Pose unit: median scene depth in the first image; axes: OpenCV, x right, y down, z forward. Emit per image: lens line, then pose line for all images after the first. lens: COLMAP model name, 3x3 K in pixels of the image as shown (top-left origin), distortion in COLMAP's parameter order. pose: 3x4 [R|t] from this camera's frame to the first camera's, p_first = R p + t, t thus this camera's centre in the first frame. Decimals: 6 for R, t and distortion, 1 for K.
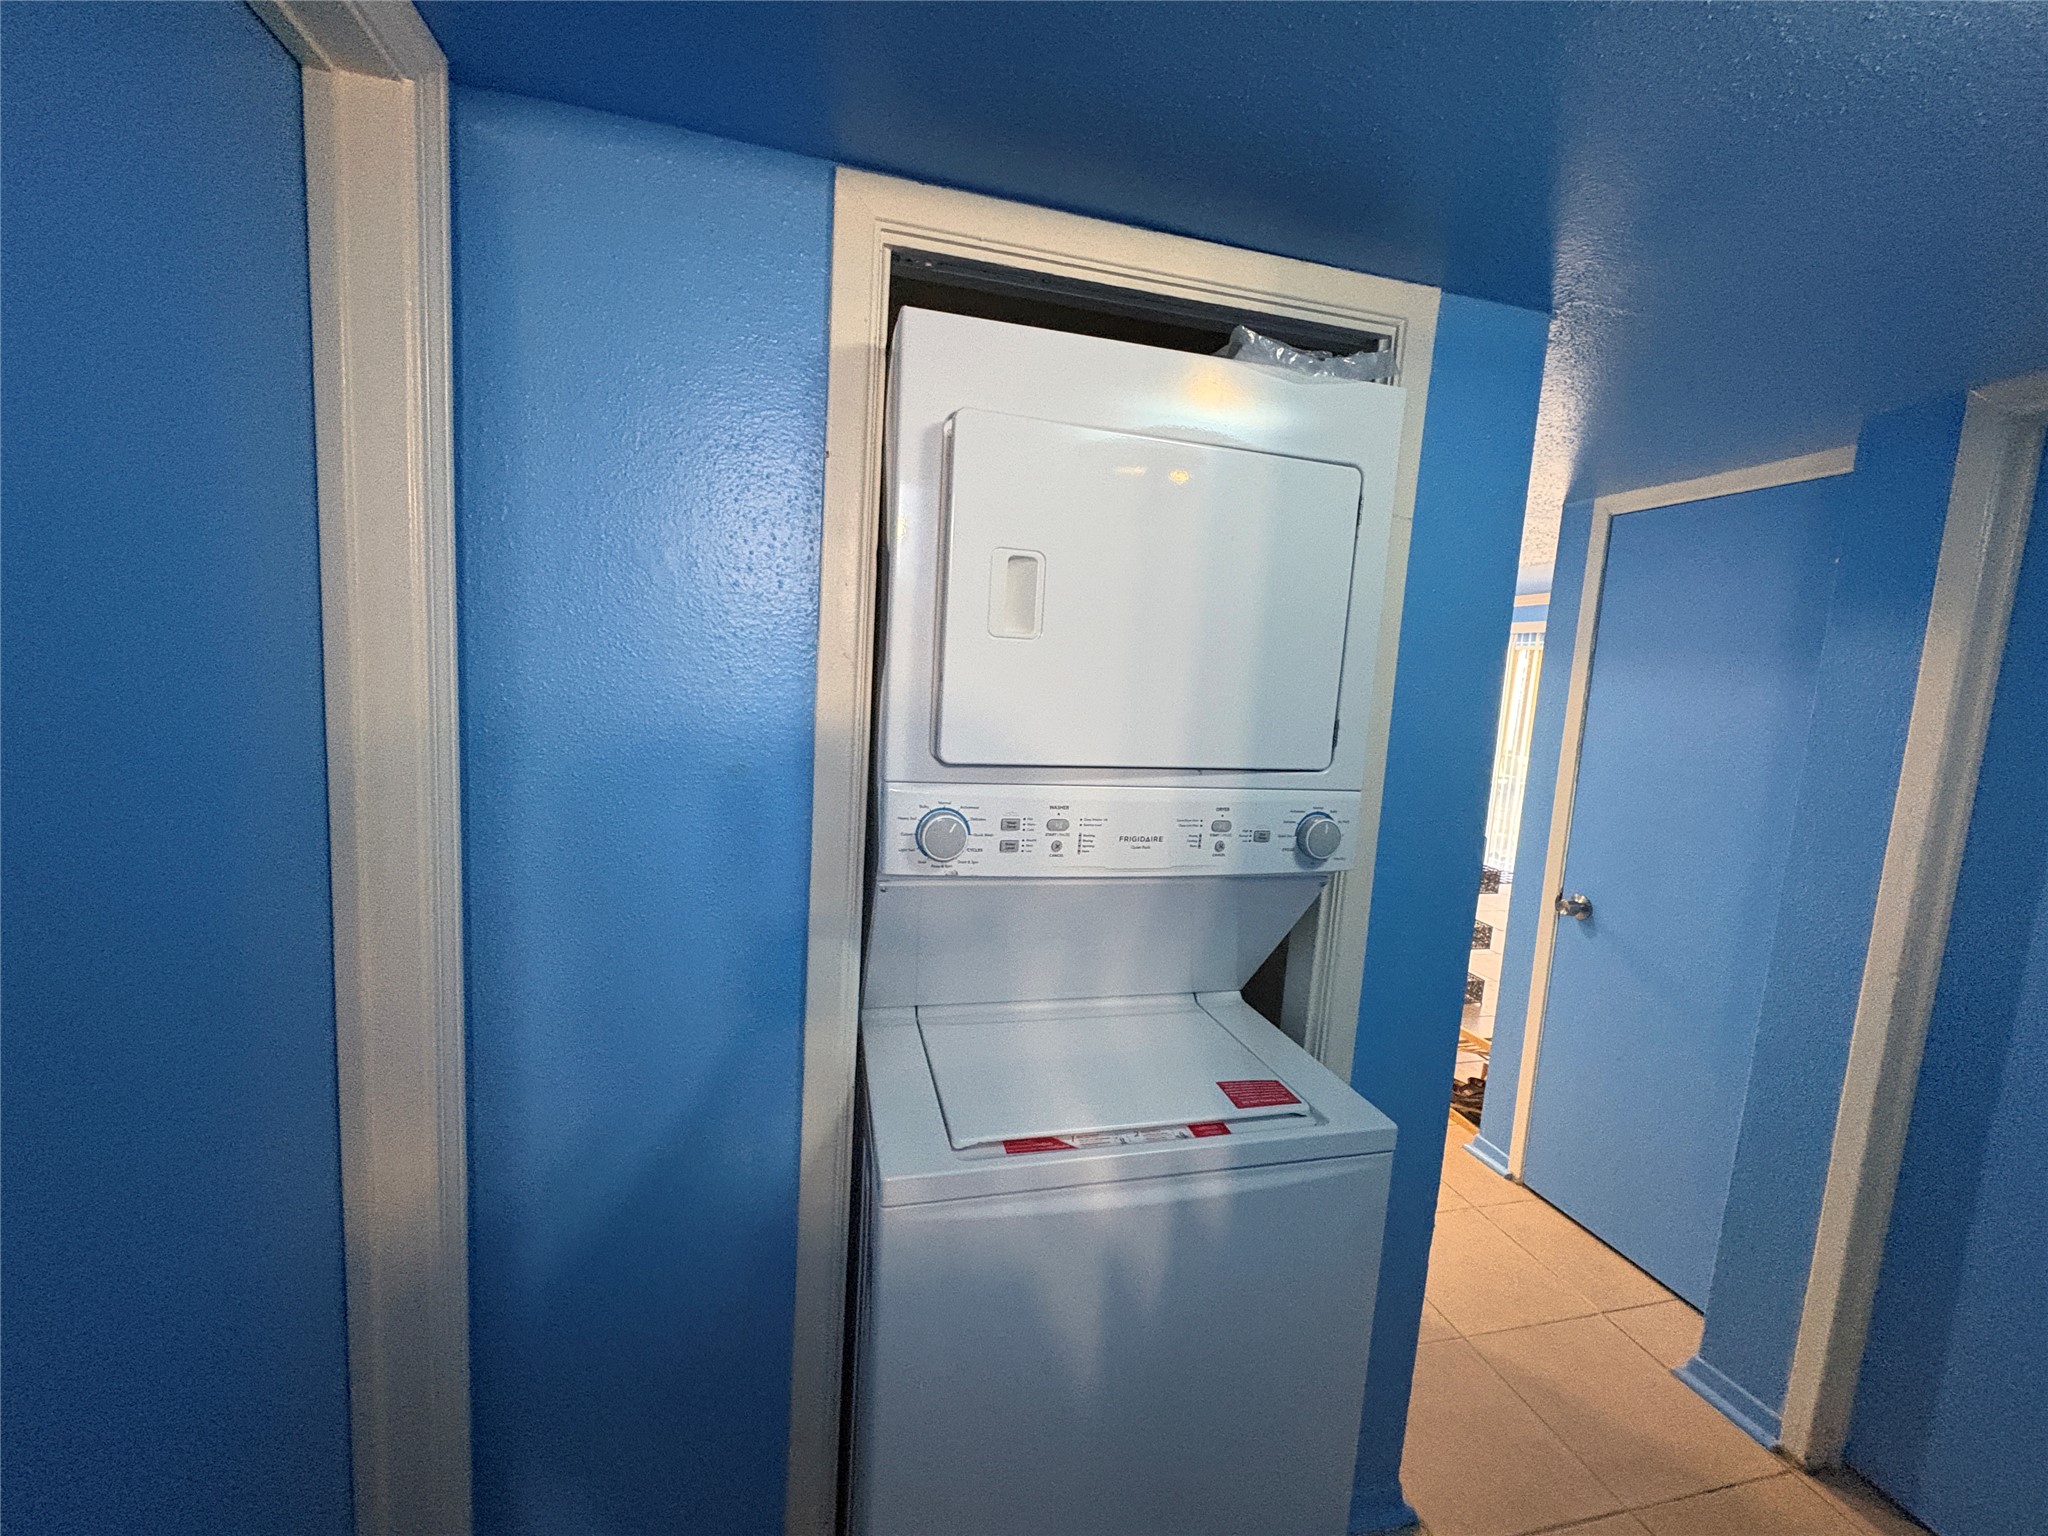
lens RADIAL K [[813.5, 0, 1024.4], [0, 813.5, 764.4], [0, 0, 1]] dist [-0.001305, 0.000506]
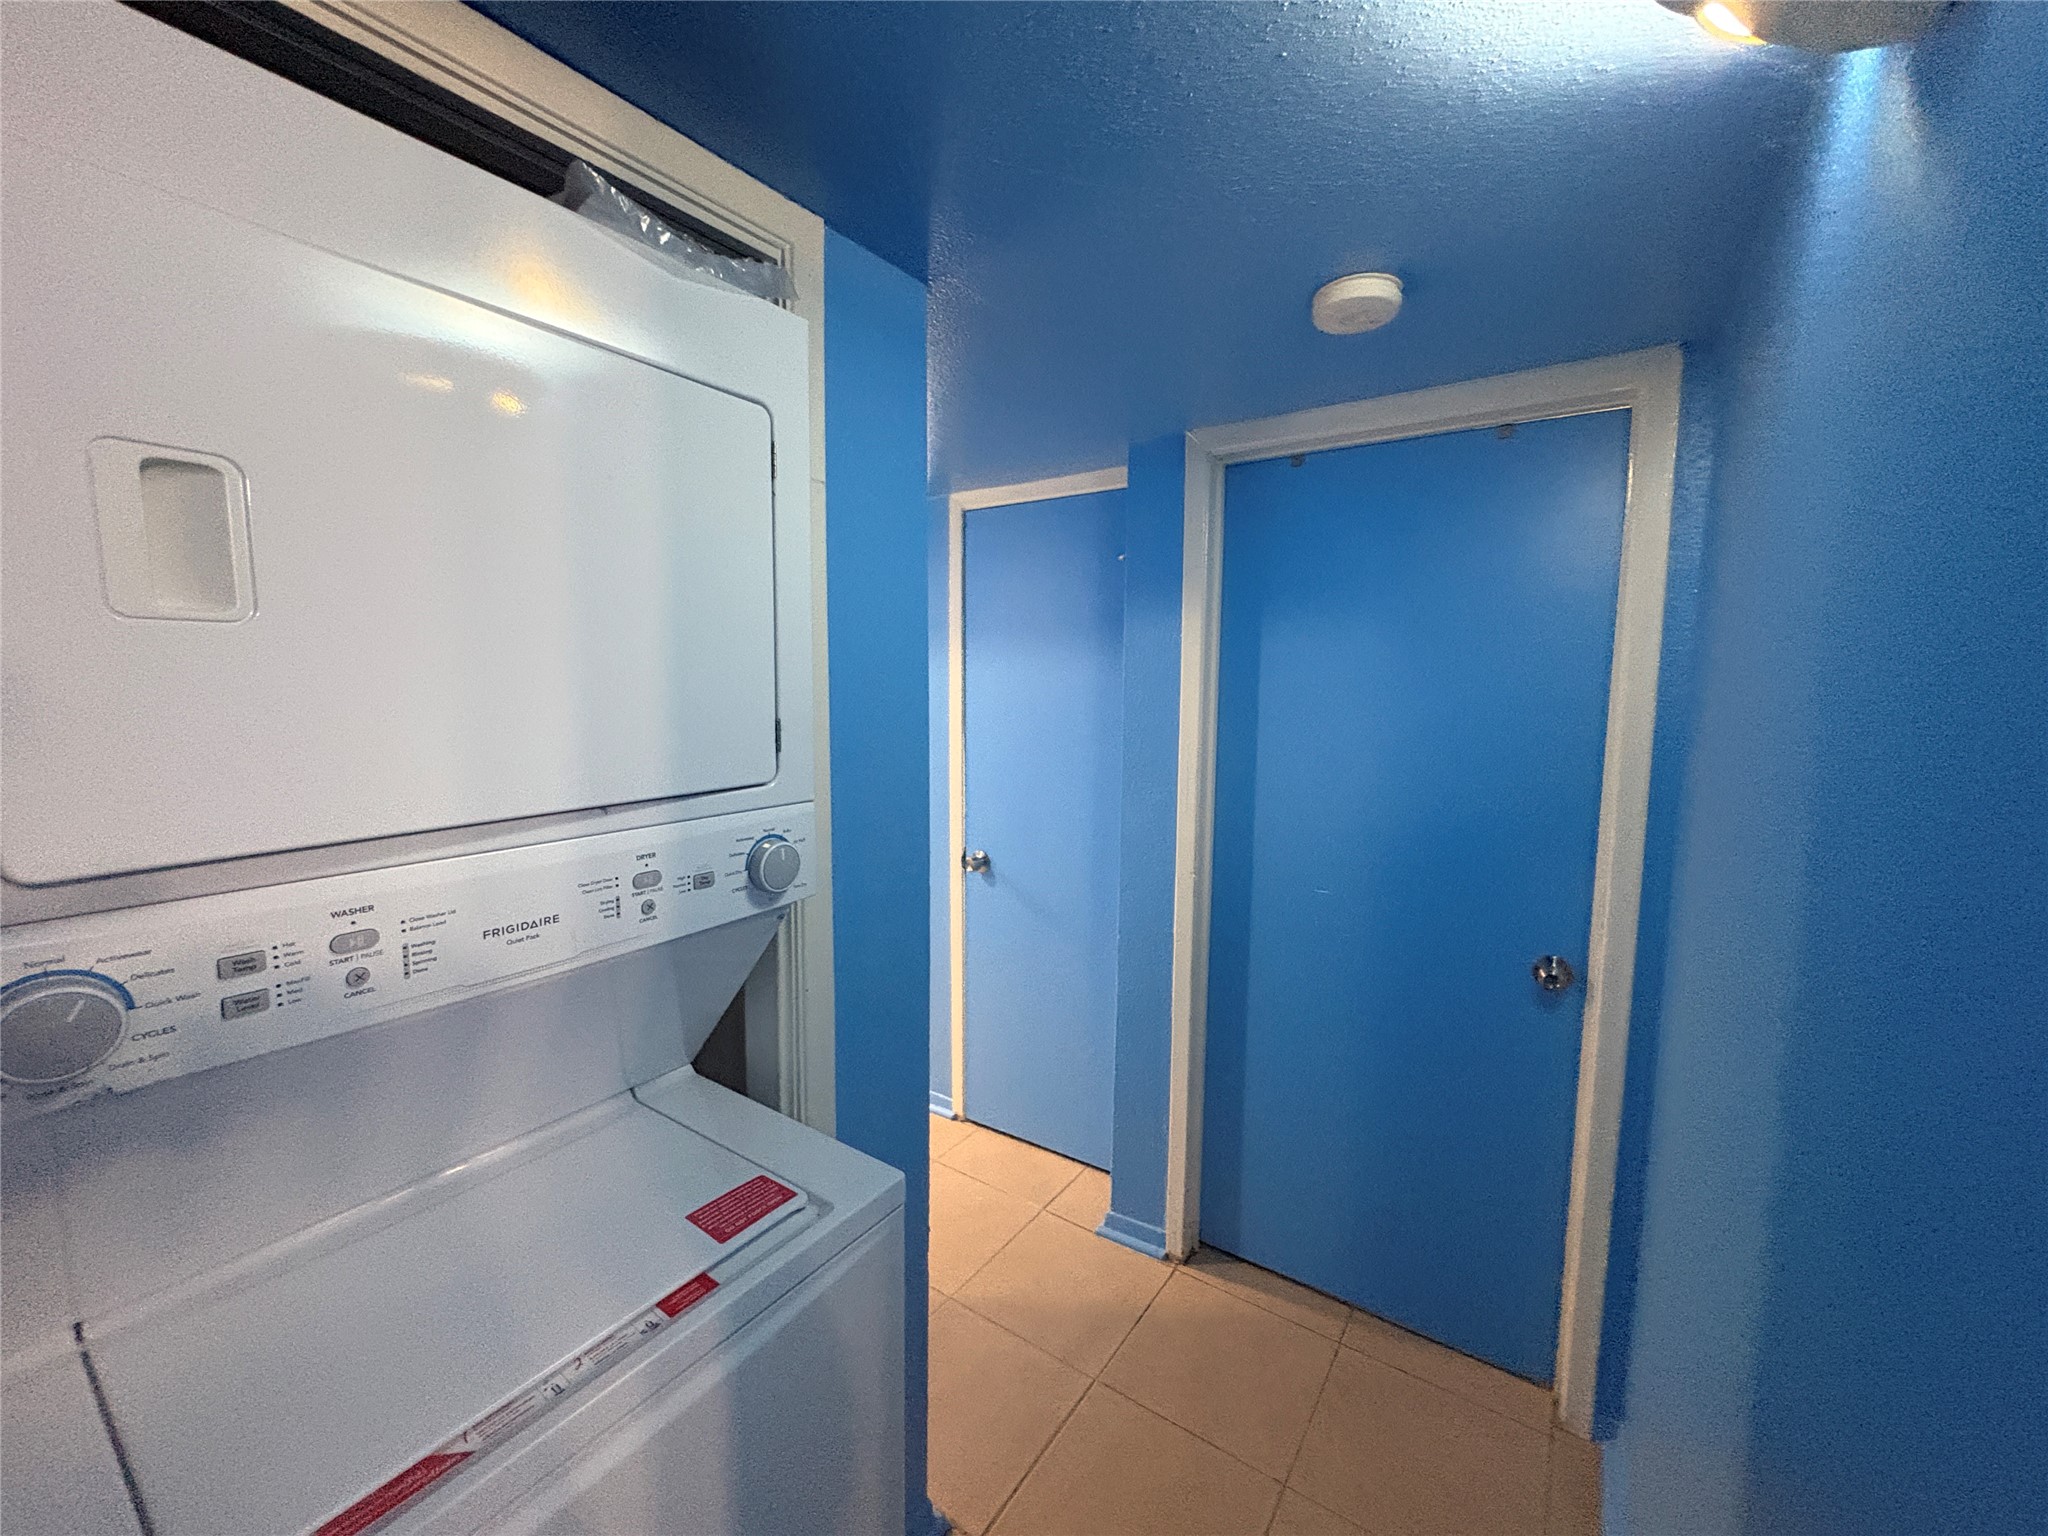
lens RADIAL K [[813.5, 0, 1024.4], [0, 813.5, 764.4], [0, 0, 1]] dist [-0.001305, 0.000506]
pose [[0.750427, -0.121070, 0.649770, 0.034993], [0.111557, 0.992177, 0.056032, -0.028018], [-0.651471, 0.030439, 0.758063, 0.220891]]
